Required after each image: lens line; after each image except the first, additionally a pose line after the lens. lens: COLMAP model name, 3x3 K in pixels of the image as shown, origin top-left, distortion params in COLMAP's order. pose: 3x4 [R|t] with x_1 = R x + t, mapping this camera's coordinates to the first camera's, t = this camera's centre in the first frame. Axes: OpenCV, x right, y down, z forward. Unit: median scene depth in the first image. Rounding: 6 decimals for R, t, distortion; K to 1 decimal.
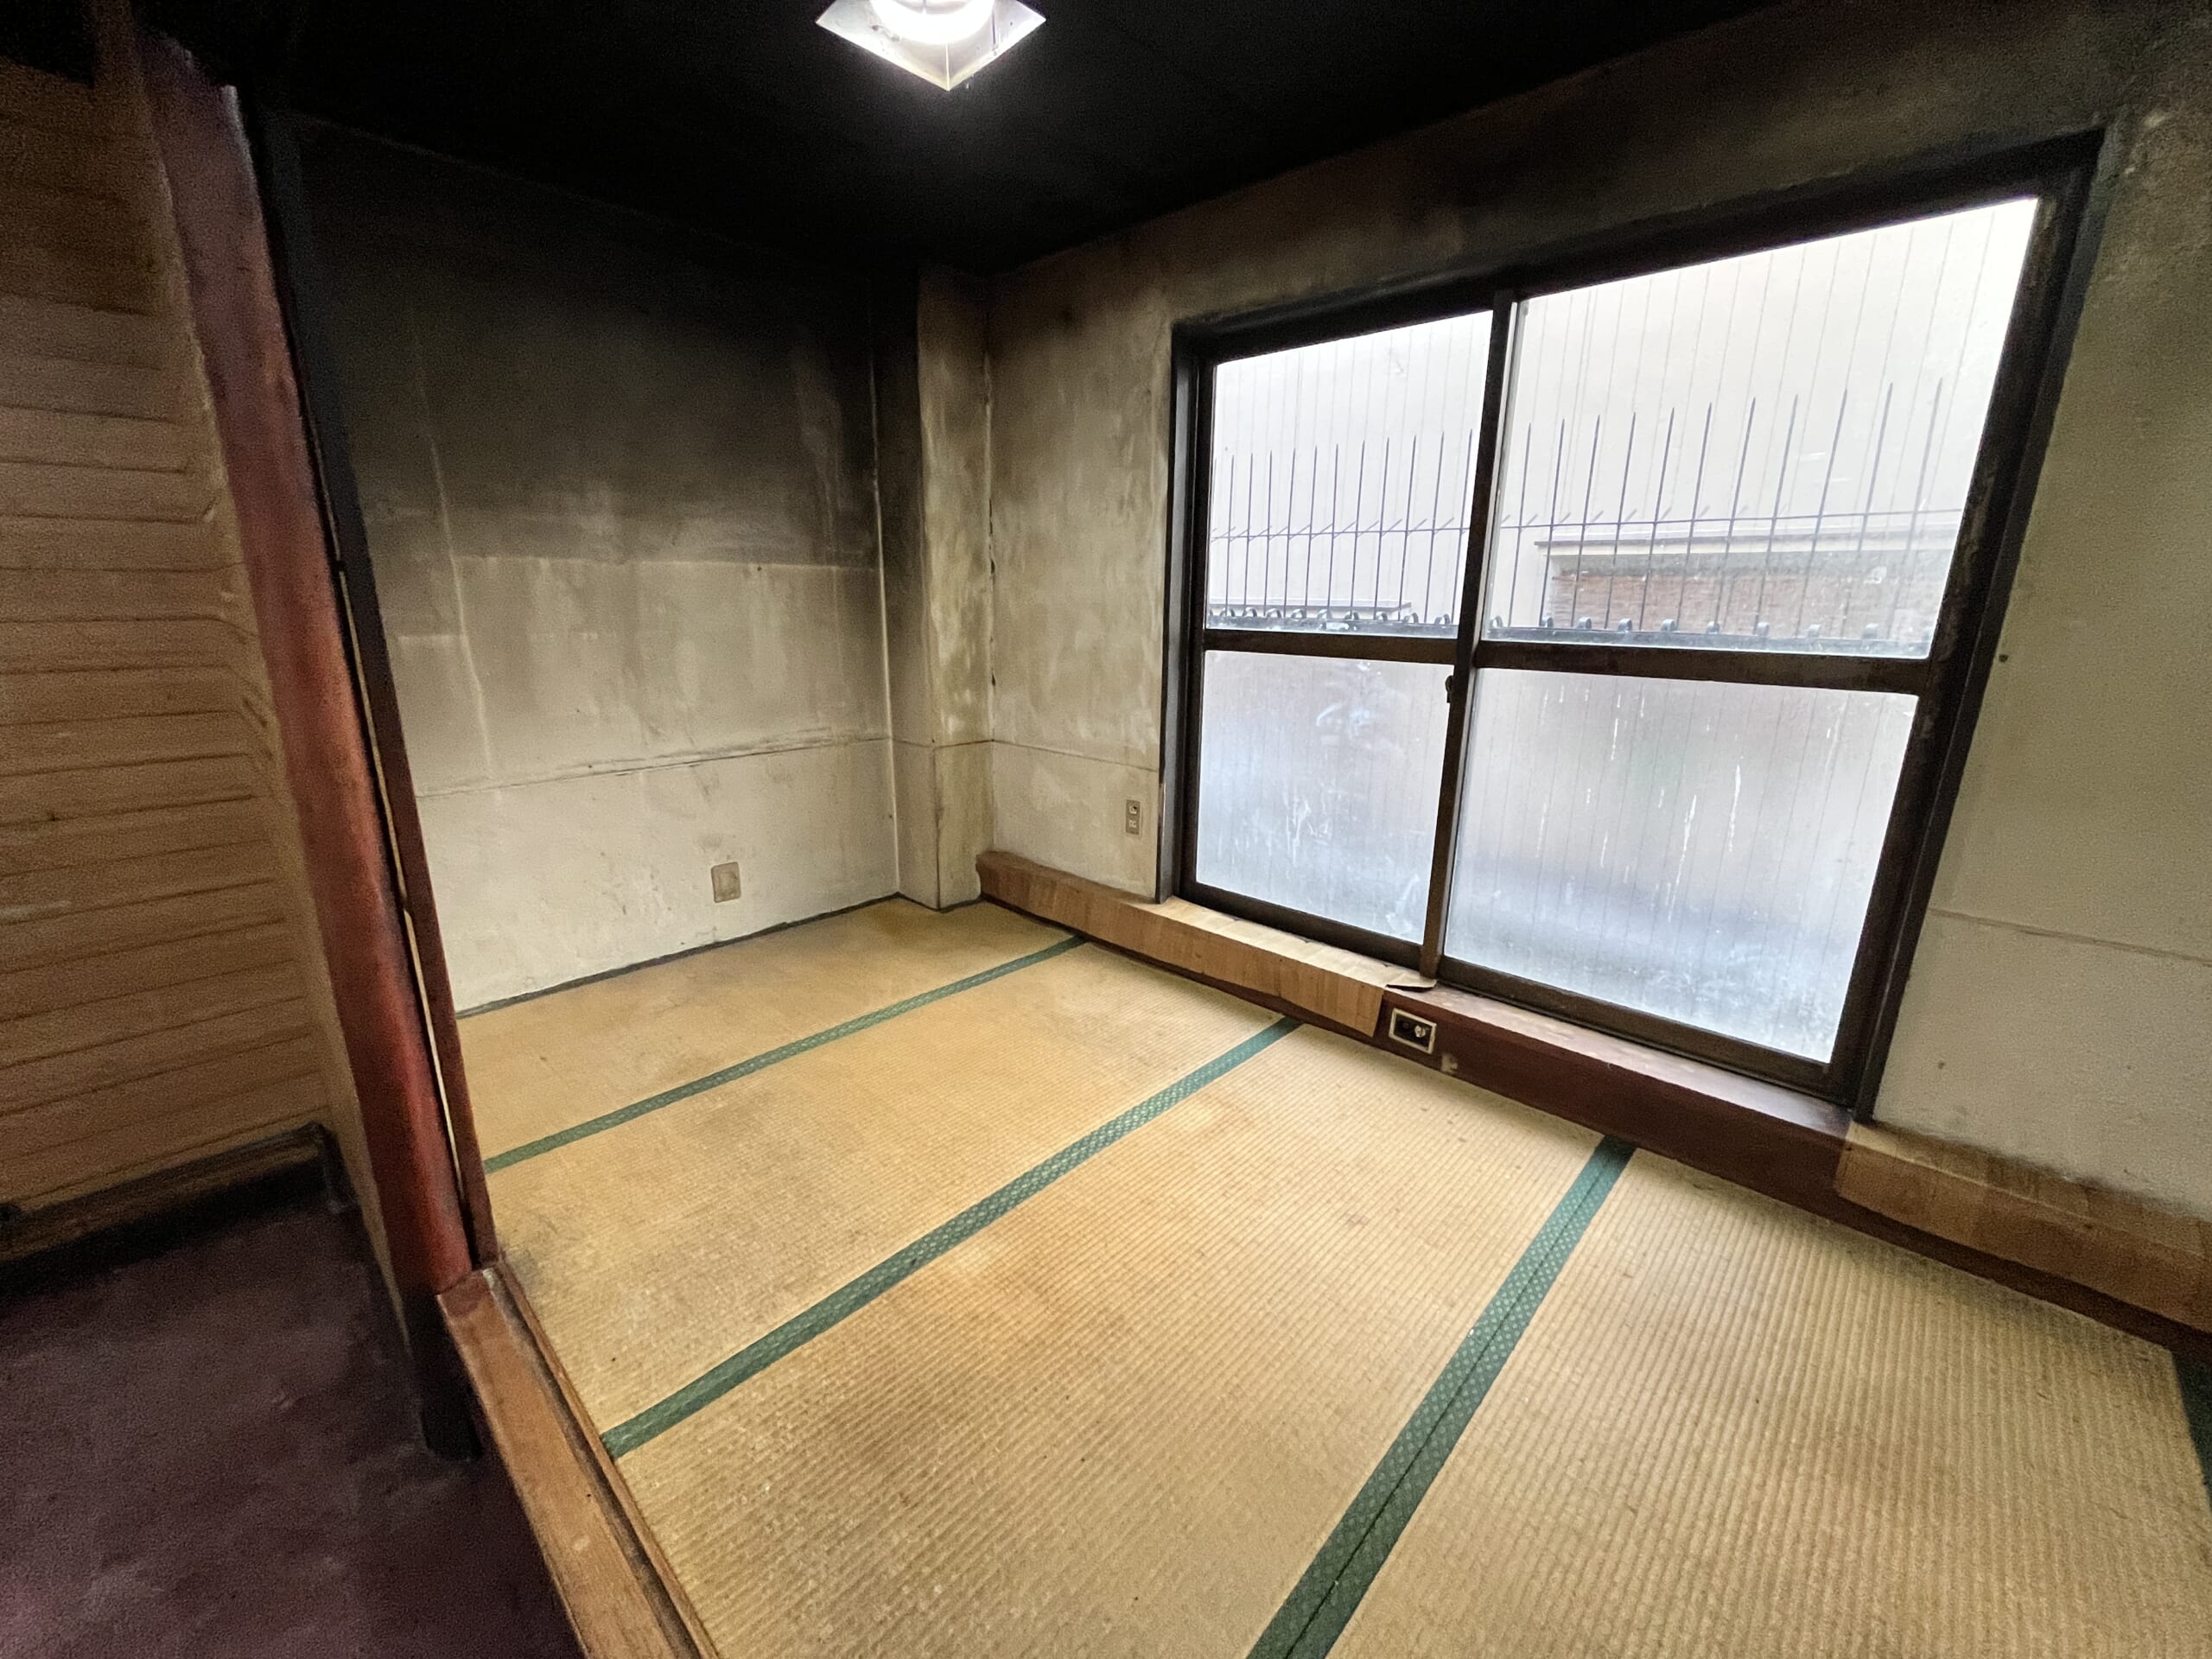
lens RADIAL K [[890.7, 0, 1103.3], [0, 890.7, 816.4], [0, 0, 1]] dist [-0.002854, 0.000453]
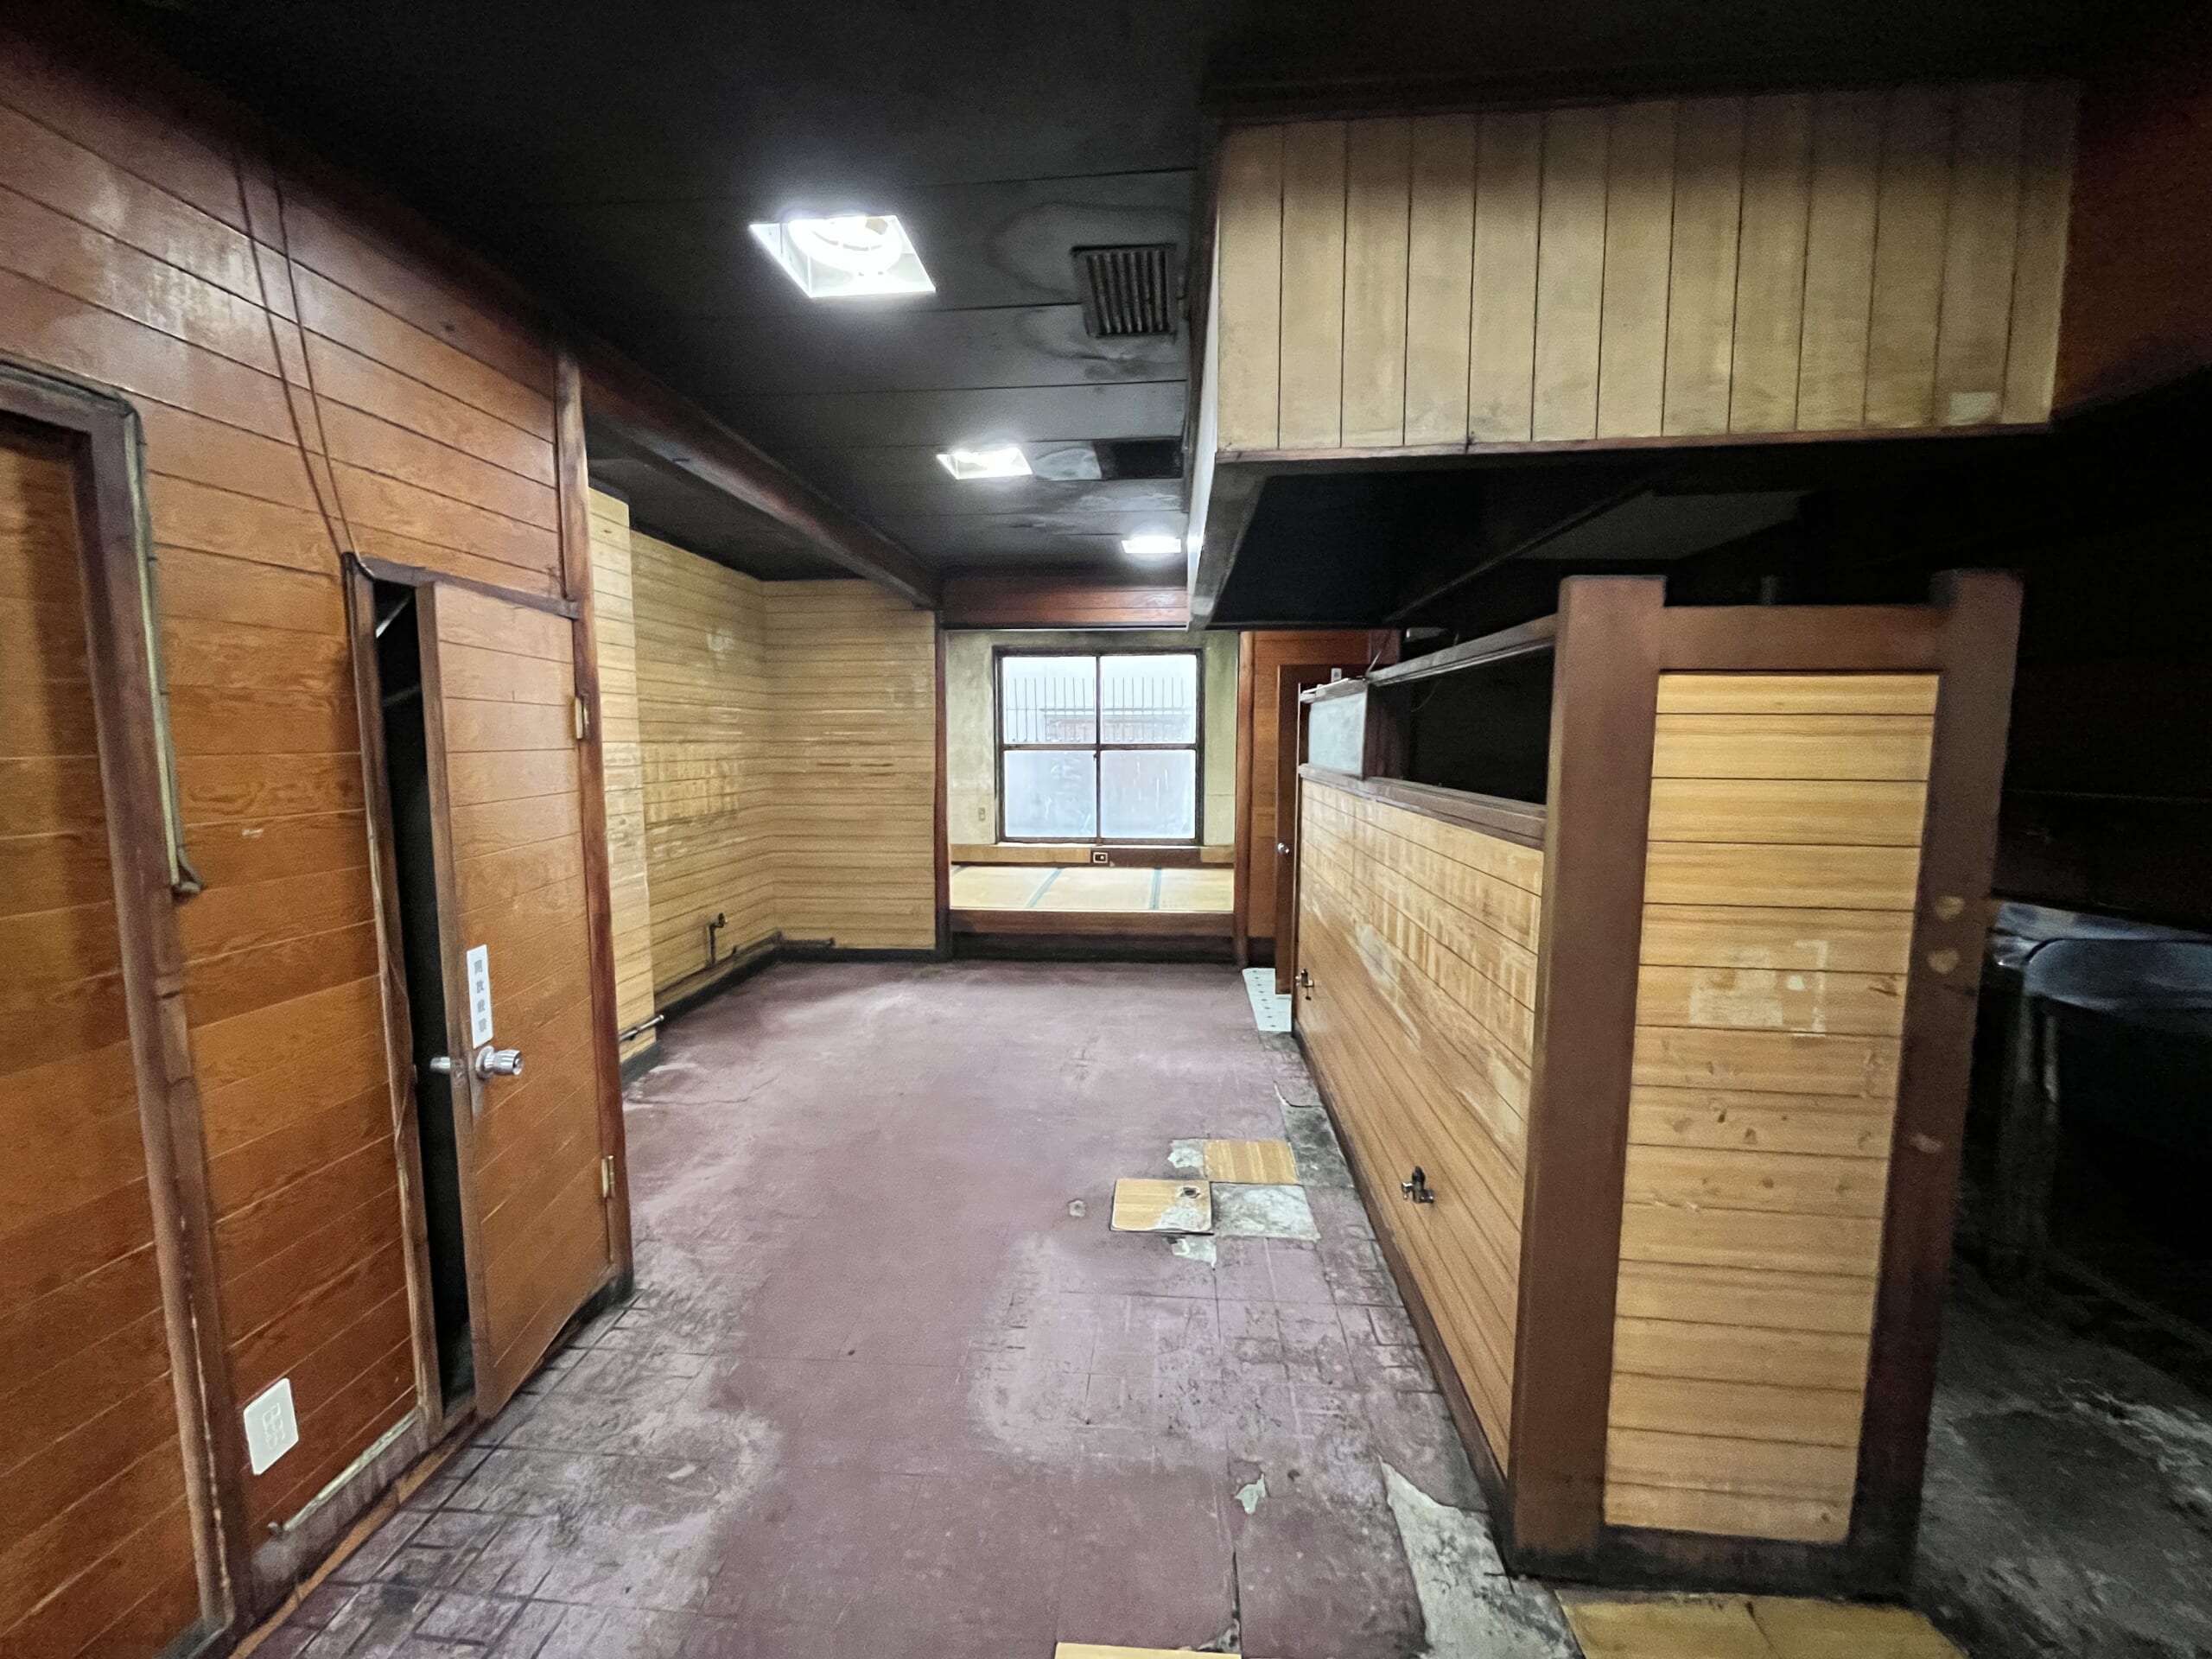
lens RADIAL K [[890.7, 0, 1100.0], [0, 890.7, 825.4], [0, 0, 1]] dist [-0.002854, 0.000453]
pose [[0.769925, -0.070139, 0.634268, -1.625533], [0.167099, 0.981419, -0.094310, 0.402766], [-0.615868, 0.178597, 0.767339, -1.460293]]
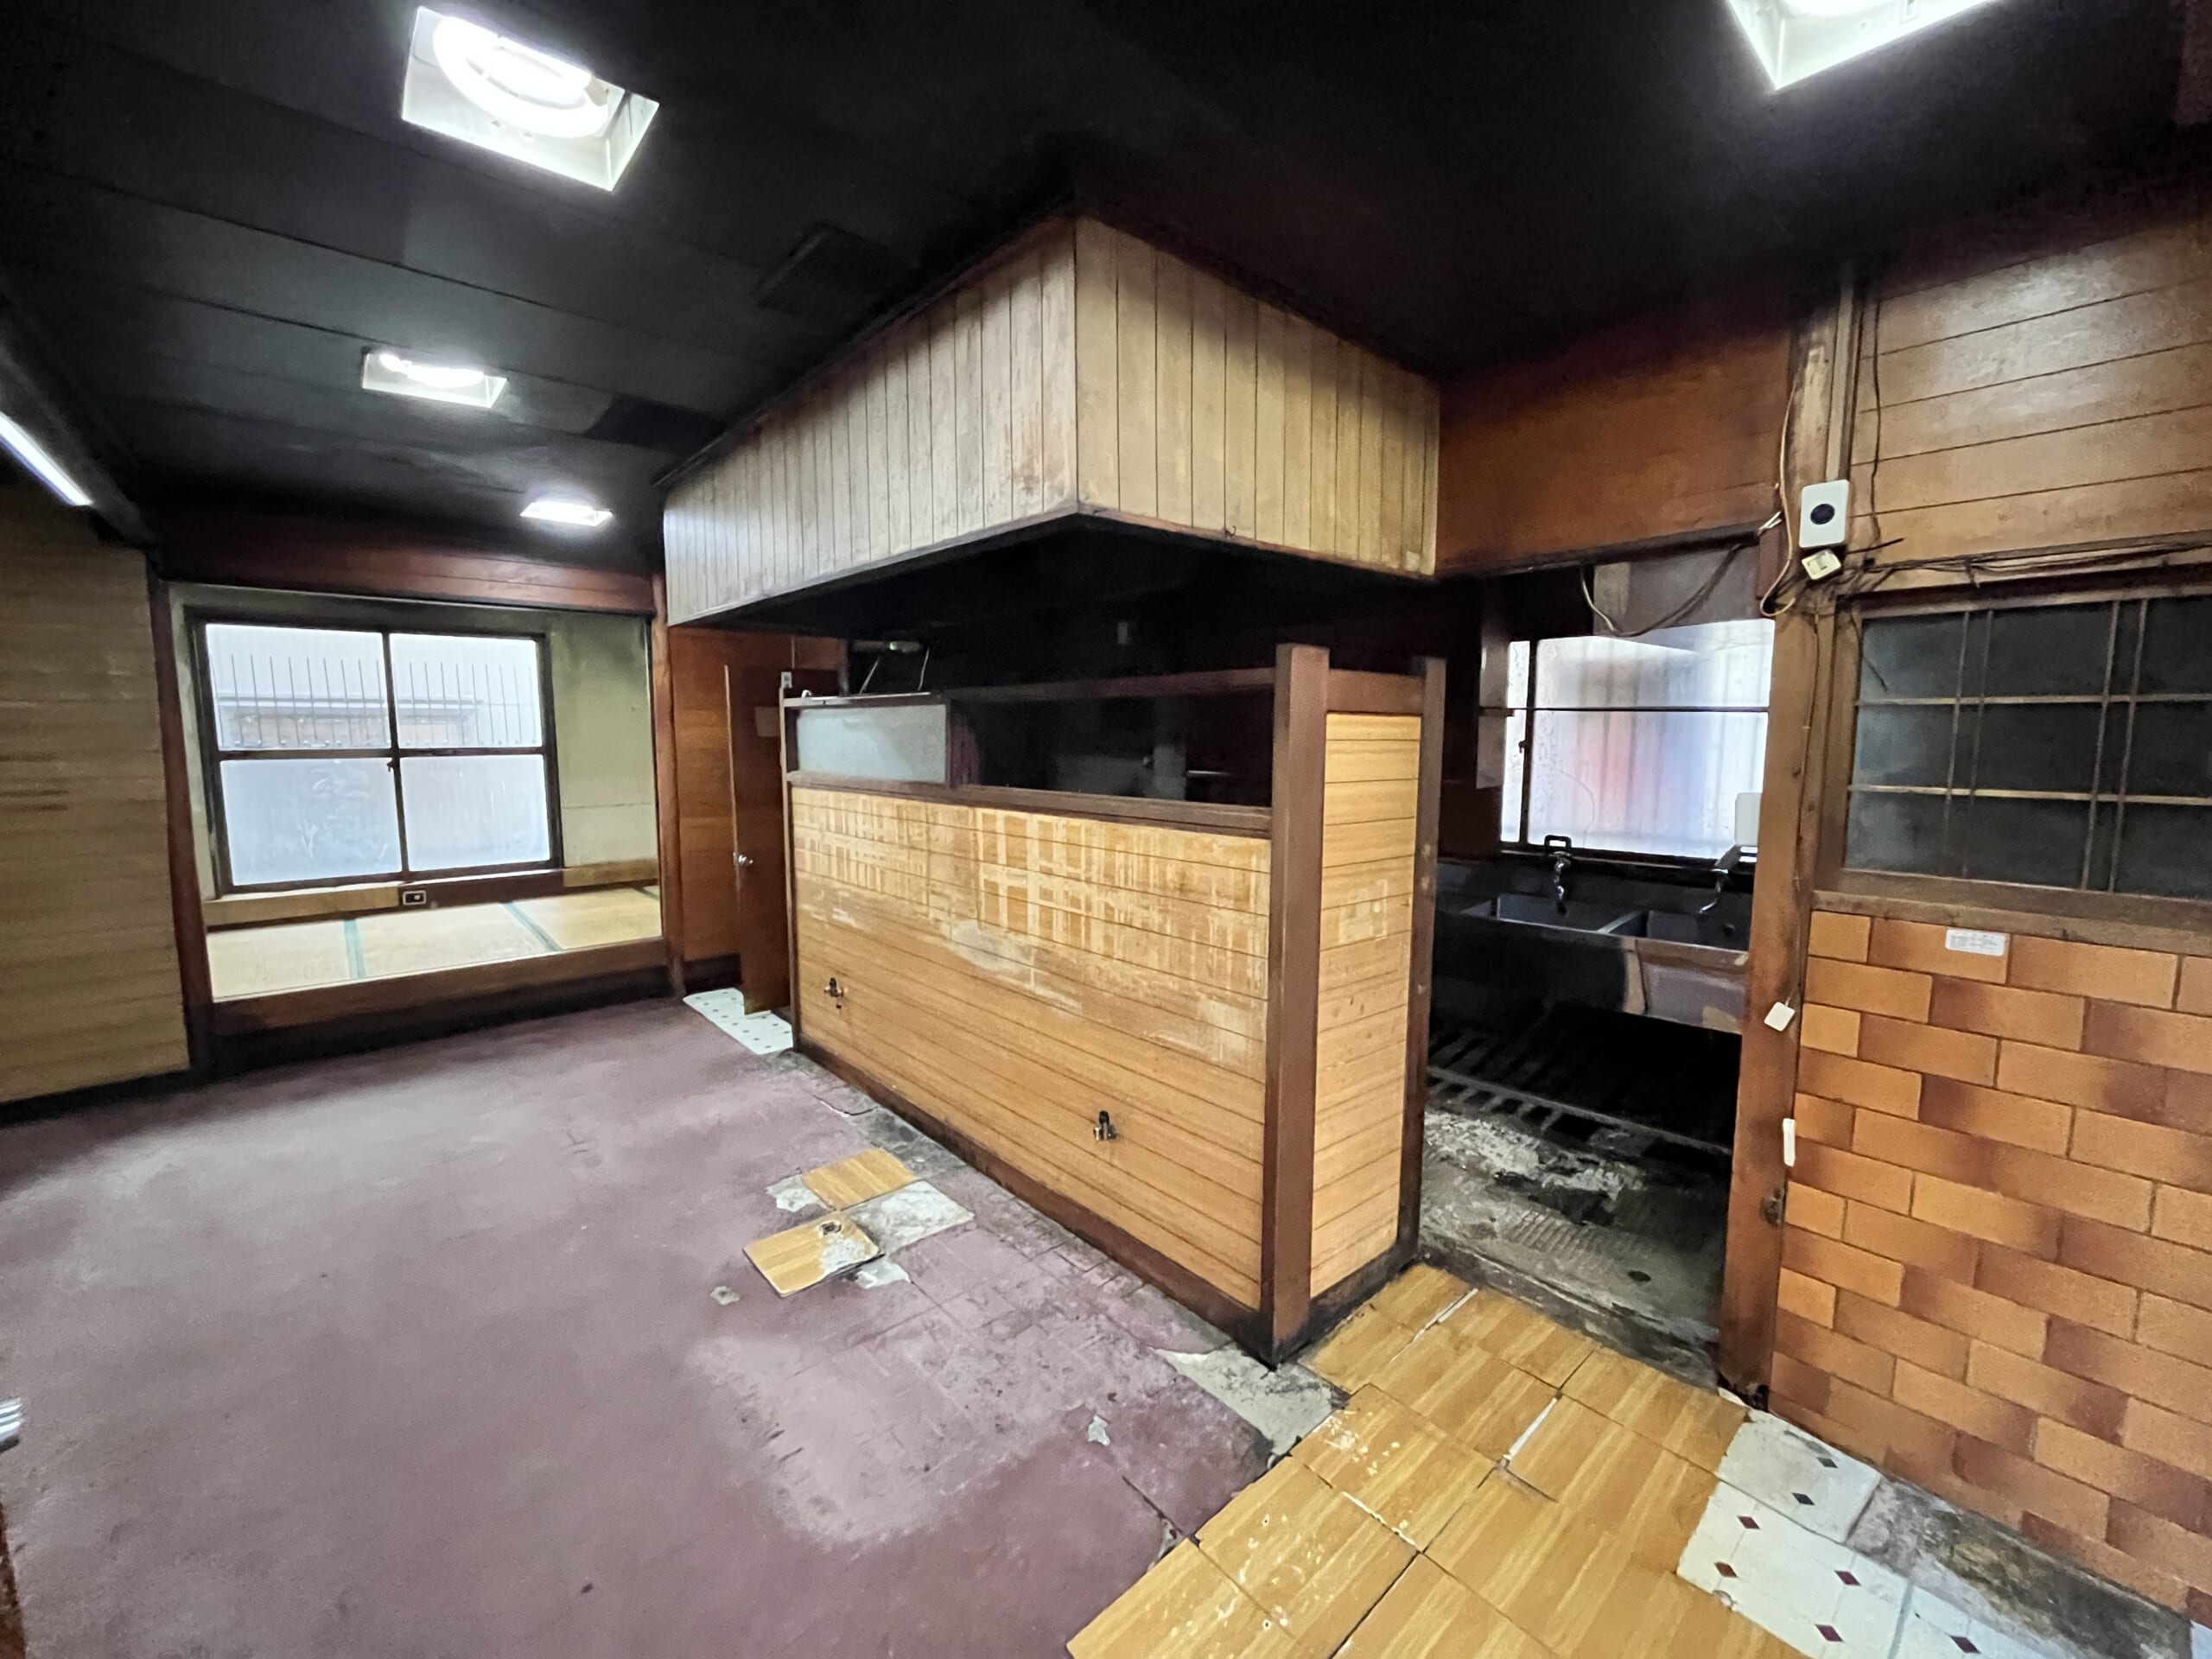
lens RADIAL K [[890.7, 0, 1103.3], [0, 890.7, 827.1], [0, 0, 1]] dist [-0.002854, 0.000453]
pose [[0.074317, -0.112683, 0.990848, -1.849930], [0.252194, 0.963422, 0.090648, 0.286710], [-0.964819, 0.243149, 0.100017, -1.111994]]
